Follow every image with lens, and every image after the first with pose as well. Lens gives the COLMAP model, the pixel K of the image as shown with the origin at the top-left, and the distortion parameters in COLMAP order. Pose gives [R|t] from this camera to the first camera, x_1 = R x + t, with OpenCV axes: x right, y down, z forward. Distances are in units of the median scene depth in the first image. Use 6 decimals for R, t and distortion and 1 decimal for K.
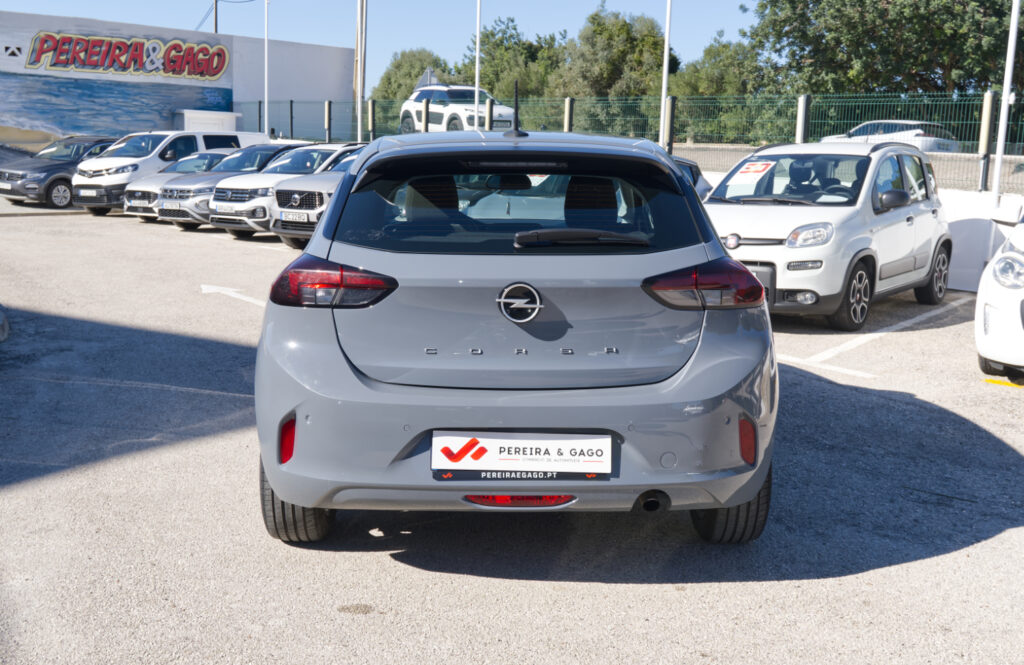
lens RADIAL K [[1109.4, 0, 512.0], [0, 1109.4, 332.5], [0, 0, 1]] dist [0.020932, -0.033739]
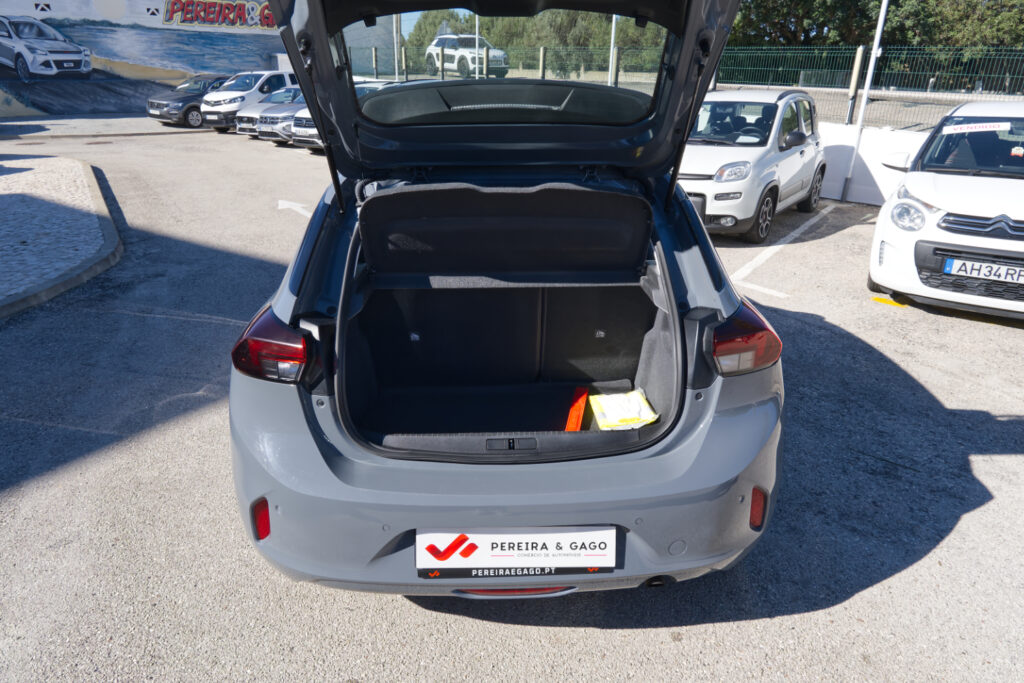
lens RADIAL K [[671.9, 0, 517.0], [0, 671.9, 339.9], [0, 0, 1]] dist [-0.000941, 0.002509]
pose [[0.999759, -0.016397, 0.014617, 0.001263], [0.012883, 0.976652, 0.214439, -0.053017], [-0.017791, -0.214199, 0.976628, 0.154358]]
